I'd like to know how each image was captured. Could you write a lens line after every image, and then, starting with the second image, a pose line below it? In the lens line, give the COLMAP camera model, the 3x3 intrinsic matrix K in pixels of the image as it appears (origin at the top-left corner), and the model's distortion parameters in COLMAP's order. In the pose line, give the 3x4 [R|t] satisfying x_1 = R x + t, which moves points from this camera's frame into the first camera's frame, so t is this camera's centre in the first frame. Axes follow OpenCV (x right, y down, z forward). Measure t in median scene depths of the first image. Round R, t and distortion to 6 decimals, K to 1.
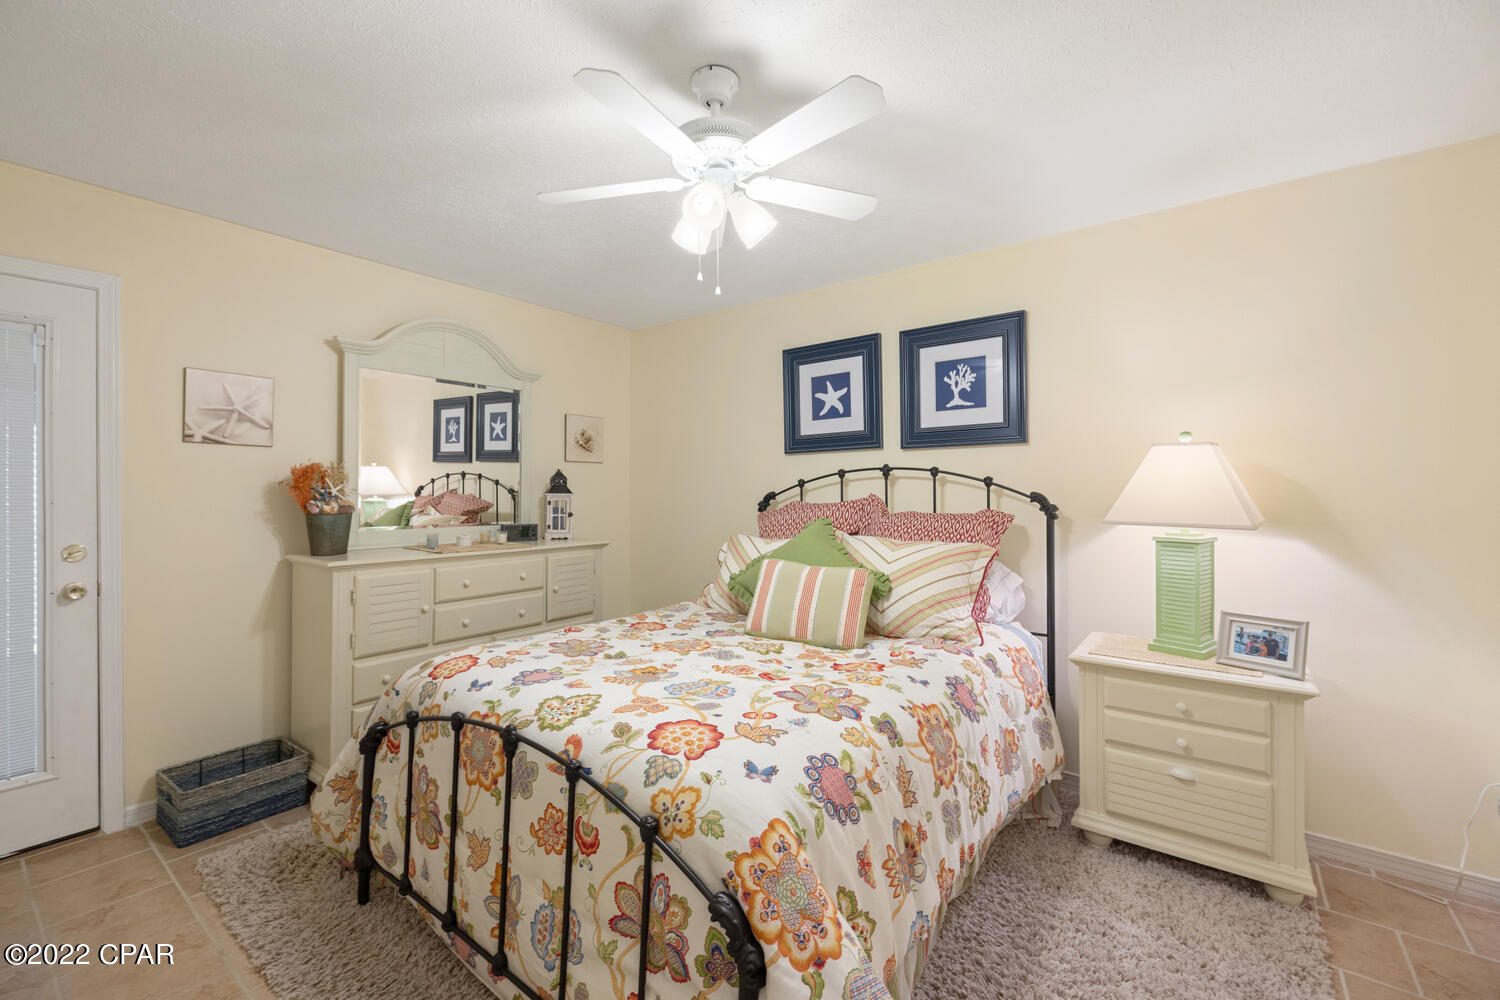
lens RADIAL K [[624.8, 0, 750.0], [0, 624.8, 500.0], [0, 0, 1]] dist [-0.002262, -0.000120]
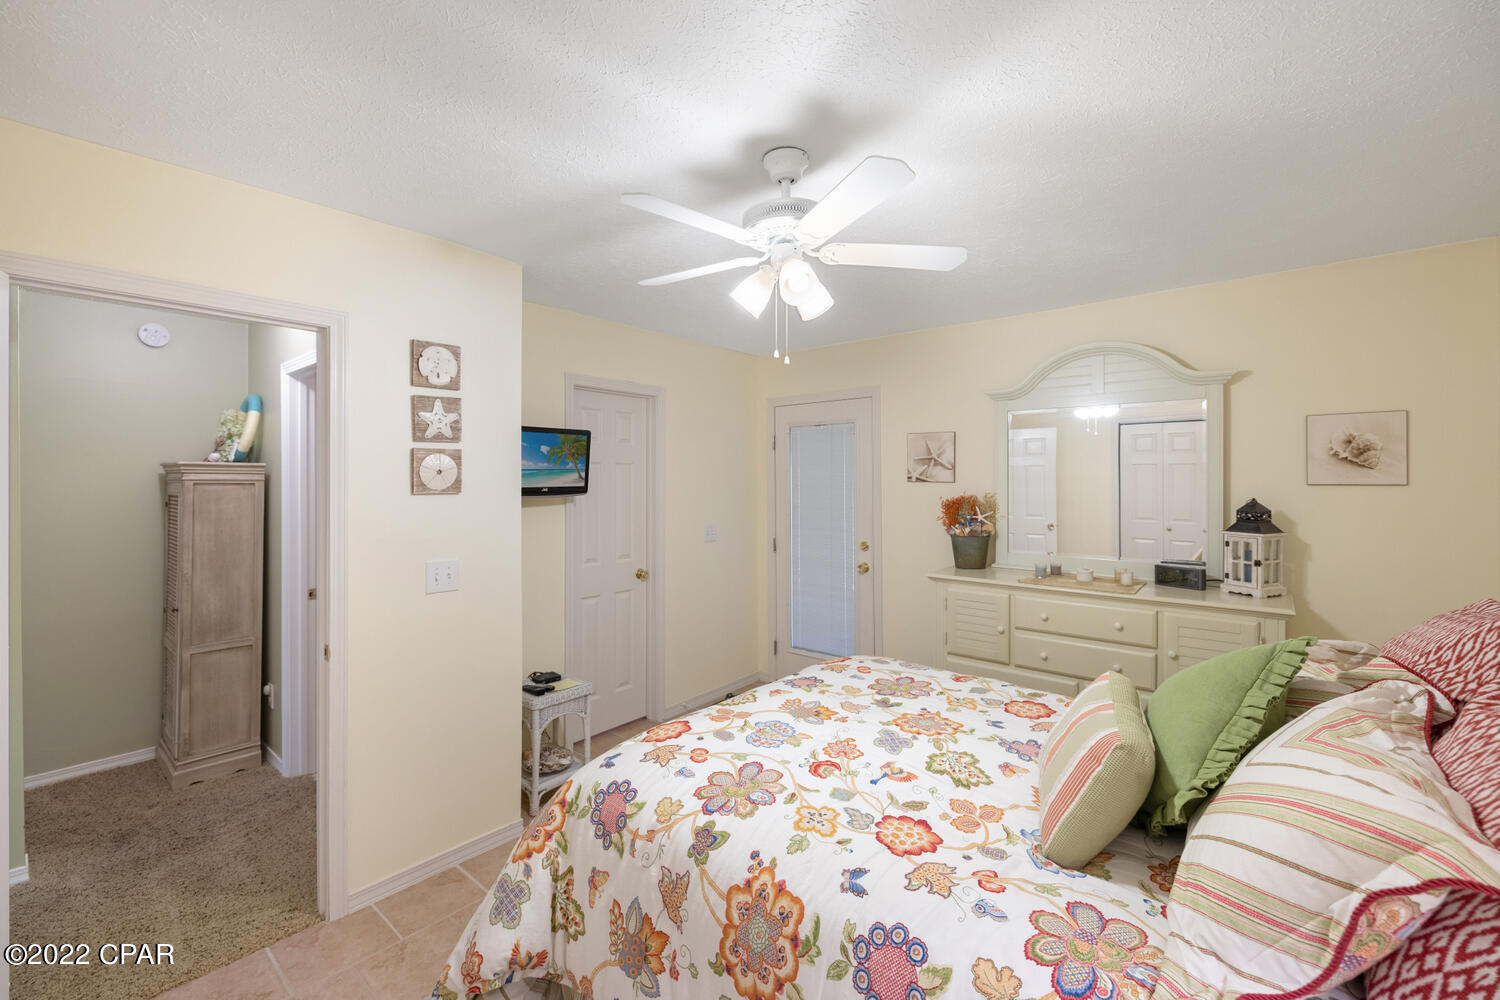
lens RADIAL K [[645.6, 0, 747.7], [0, 645.6, 483.9], [0, 0, 1]] dist [-0.000836, -0.000096]
pose [[-0.056183, 0.008382, -0.998385, 0.946381], [-0.015831, 0.999832, 0.009285, -0.128036], [0.998295, 0.016327, -0.056041, 0.922099]]
